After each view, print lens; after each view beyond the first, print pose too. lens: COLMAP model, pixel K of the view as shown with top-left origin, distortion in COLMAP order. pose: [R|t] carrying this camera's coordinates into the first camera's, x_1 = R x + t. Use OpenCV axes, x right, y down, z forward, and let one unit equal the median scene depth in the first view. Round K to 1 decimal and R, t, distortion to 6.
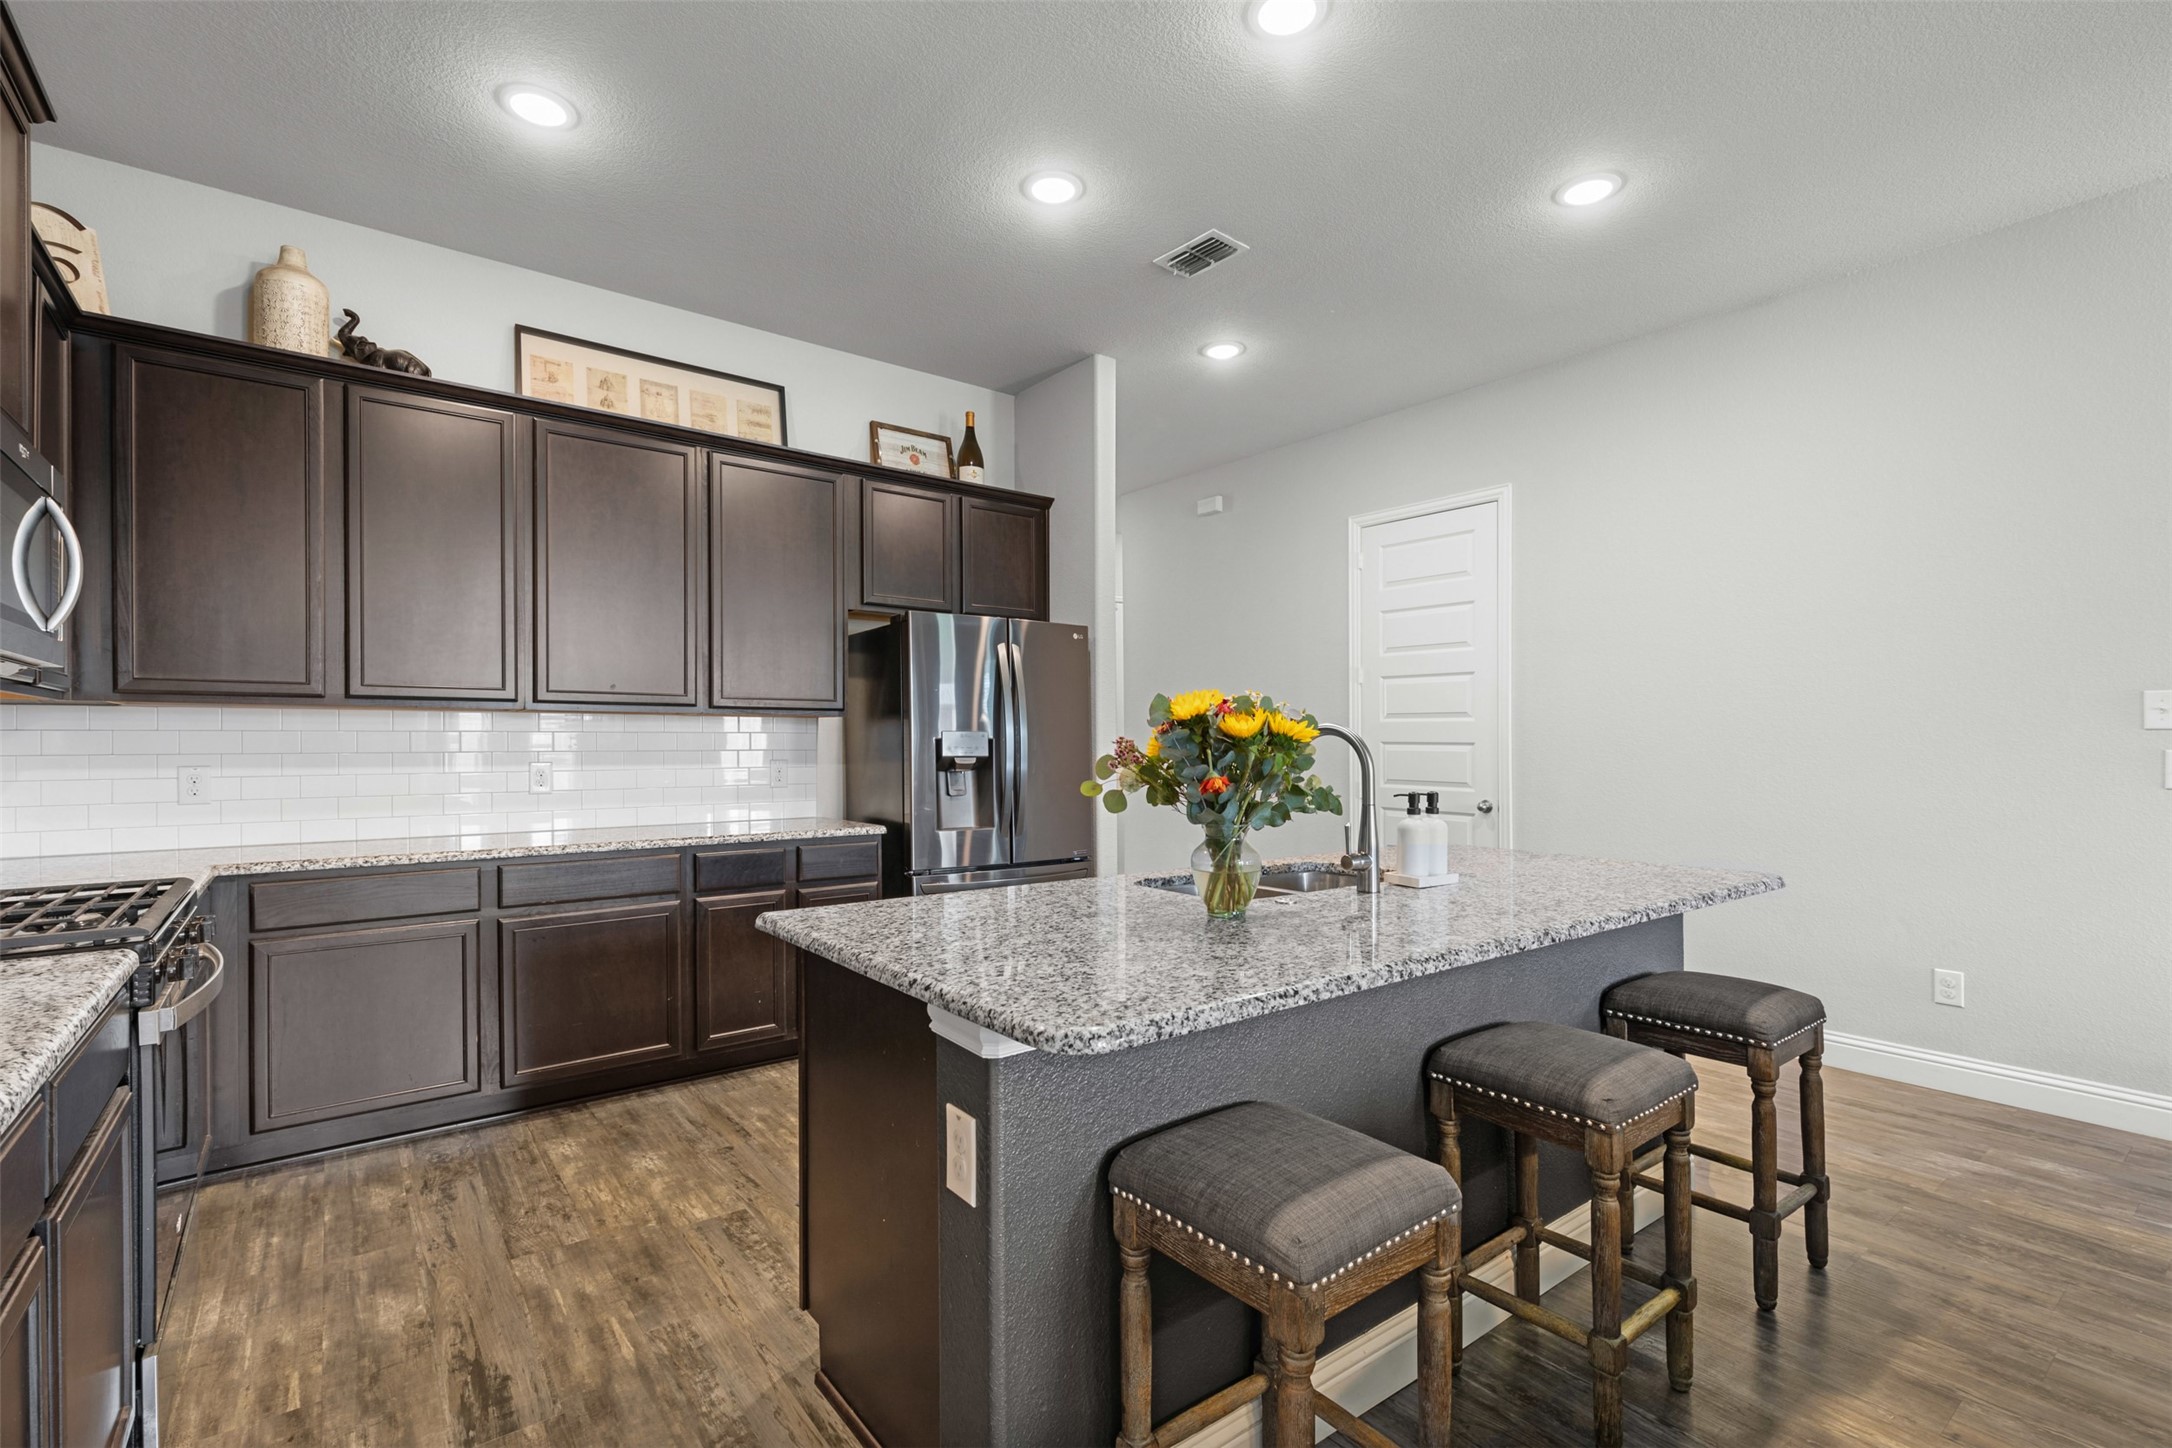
lens RADIAL K [[976.2, 0, 1097.8], [0, 976.2, 741.8], [0, 0, 1]] dist [0.007316, -0.001086]
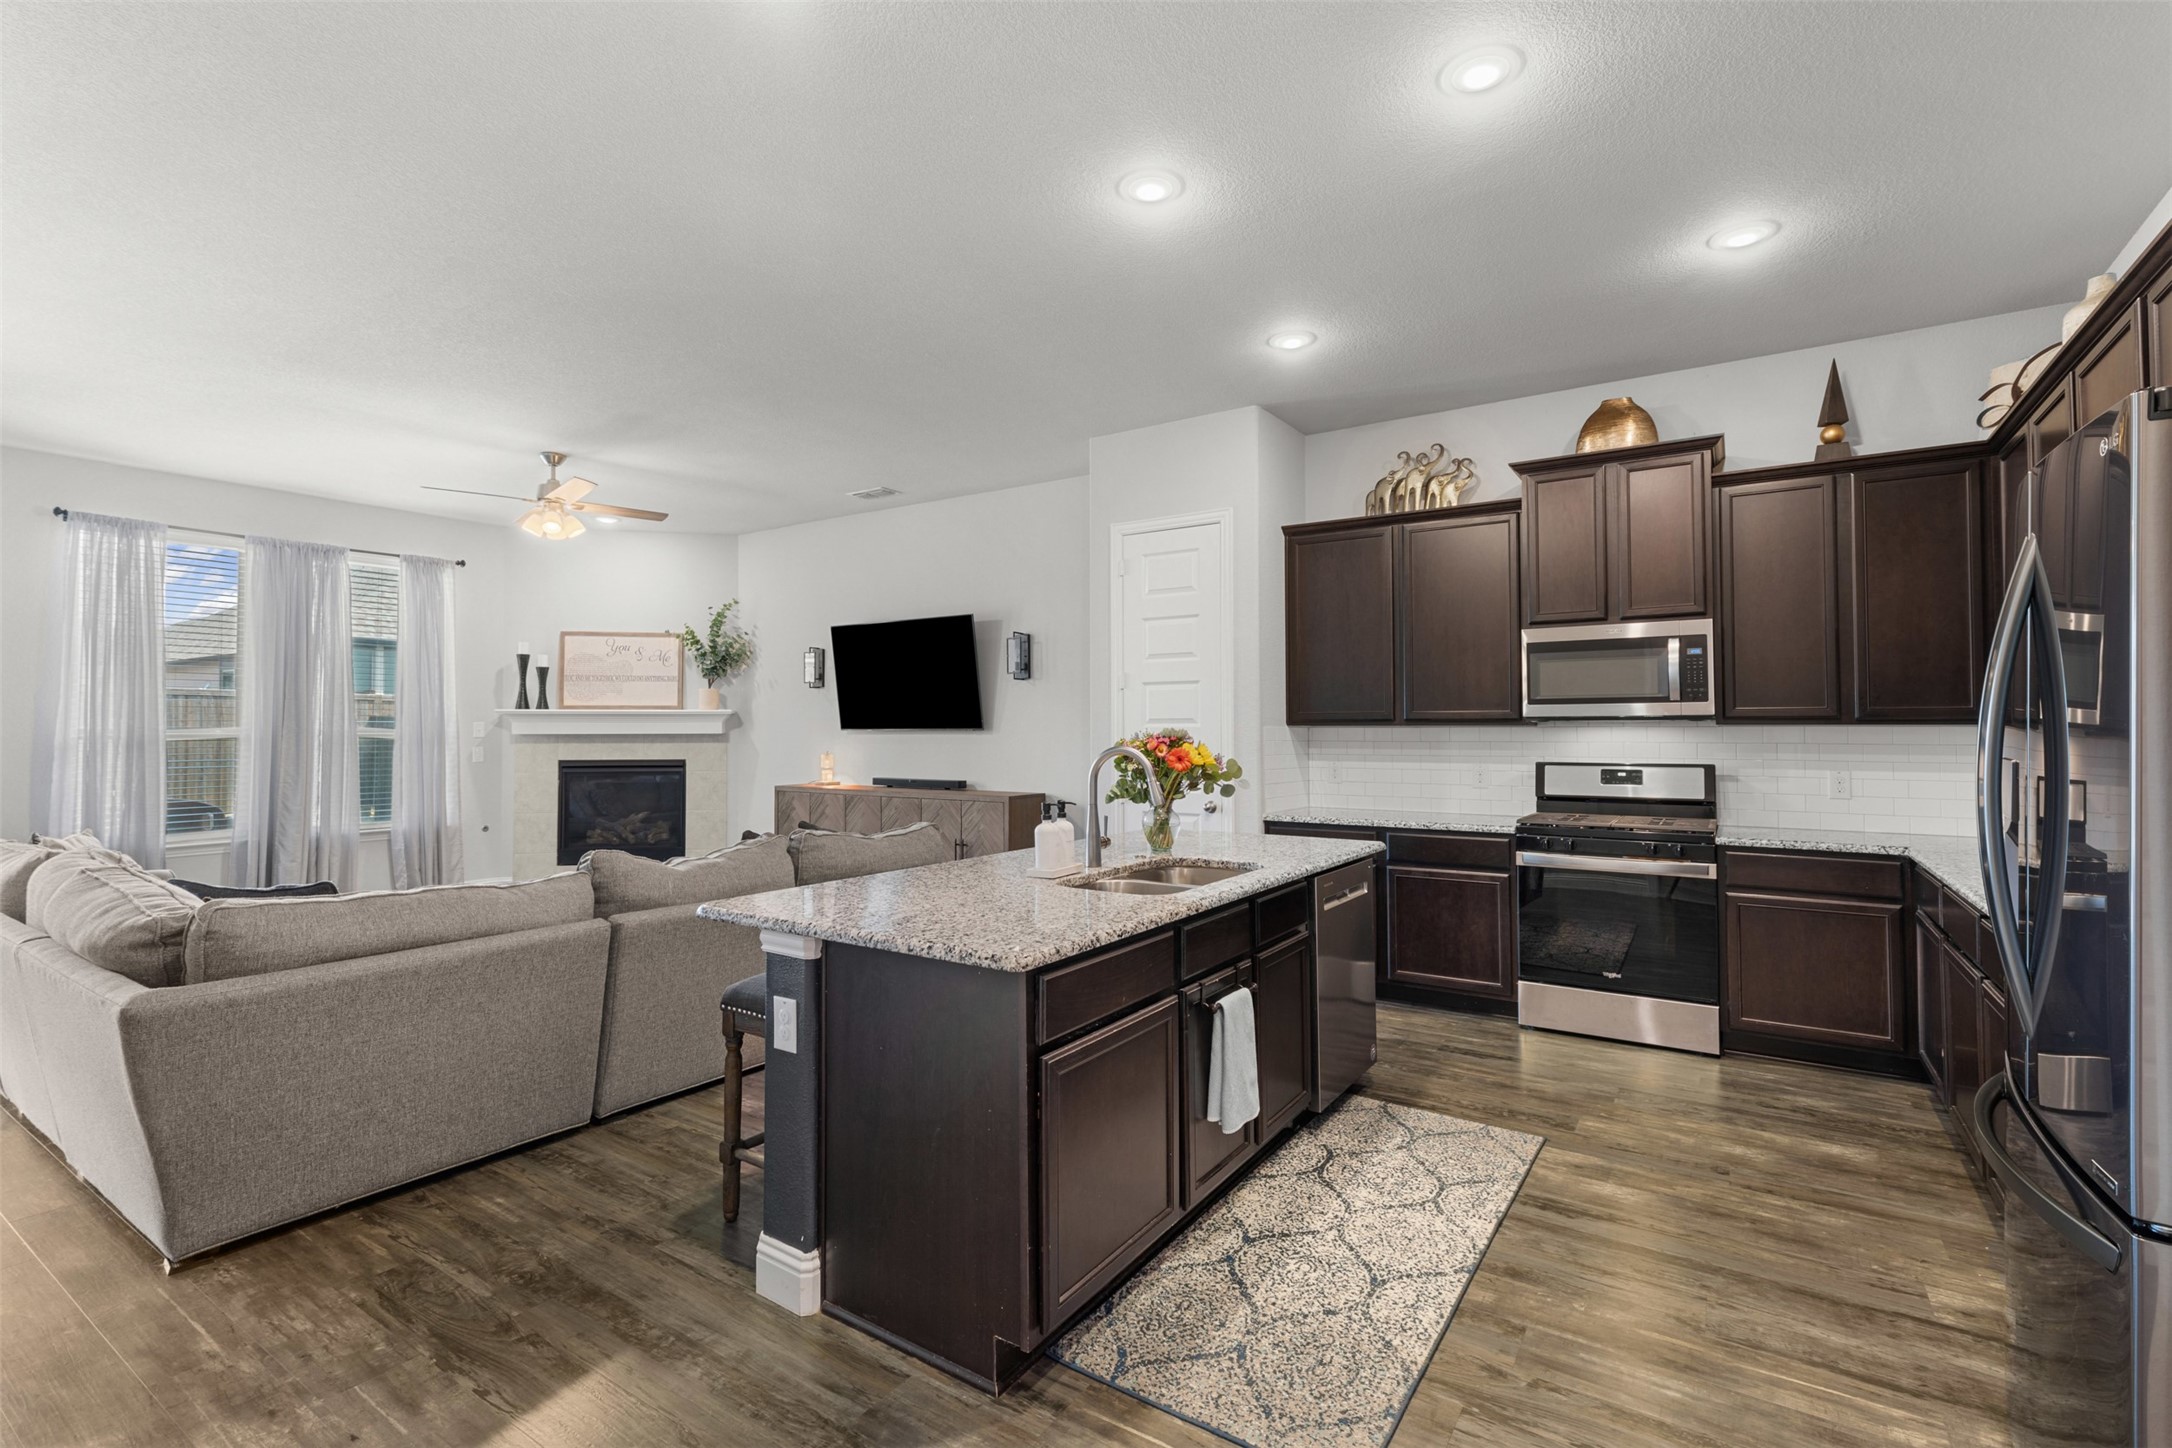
lens RADIAL K [[976.2, 0, 1086.7], [0, 976.2, 703.6], [0, 0, 1]] dist [0.007316, -0.001086]
pose [[-0.950788, -0.007889, -0.309740, 0.516070], [0.000308, 0.999651, -0.026407, -0.031322], [0.309841, -0.025203, -0.950454, 1.662850]]
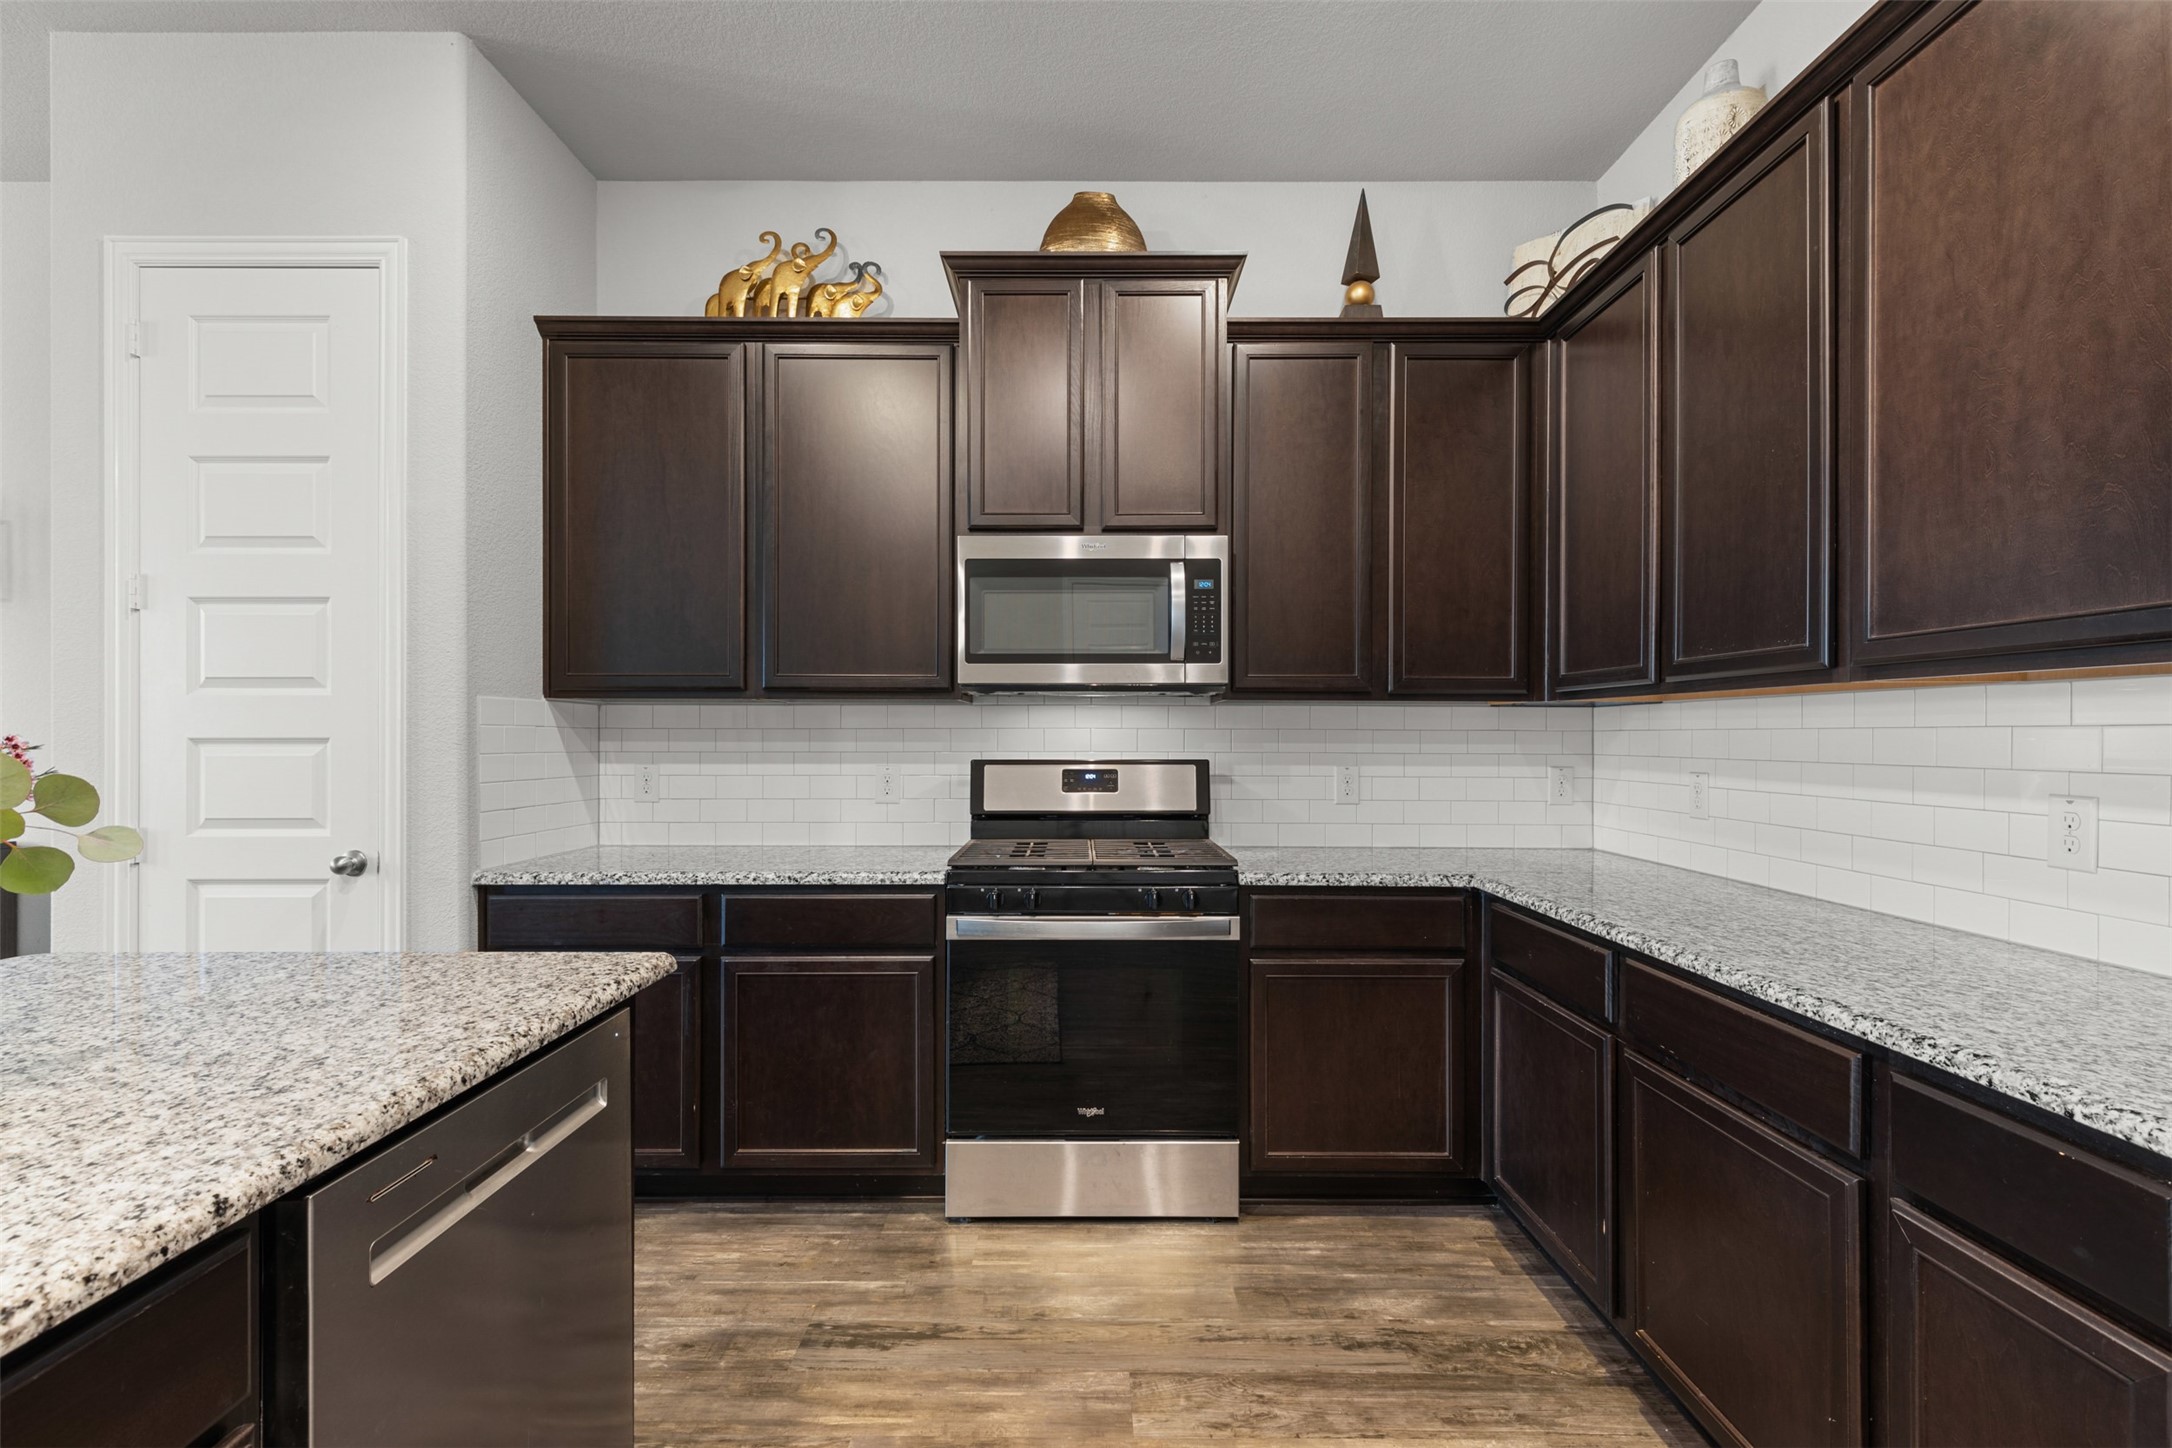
lens RADIAL K [[976.2, 0, 1079.9], [0, 976.2, 736.8], [0, 0, 1]] dist [0.007316, -0.001086]
pose [[-0.624610, 0.000325, -0.780937, 0.051473], [-0.002797, 0.999993, 0.002653, -0.005479], [0.780932, 0.003841, -0.624604, 1.101014]]
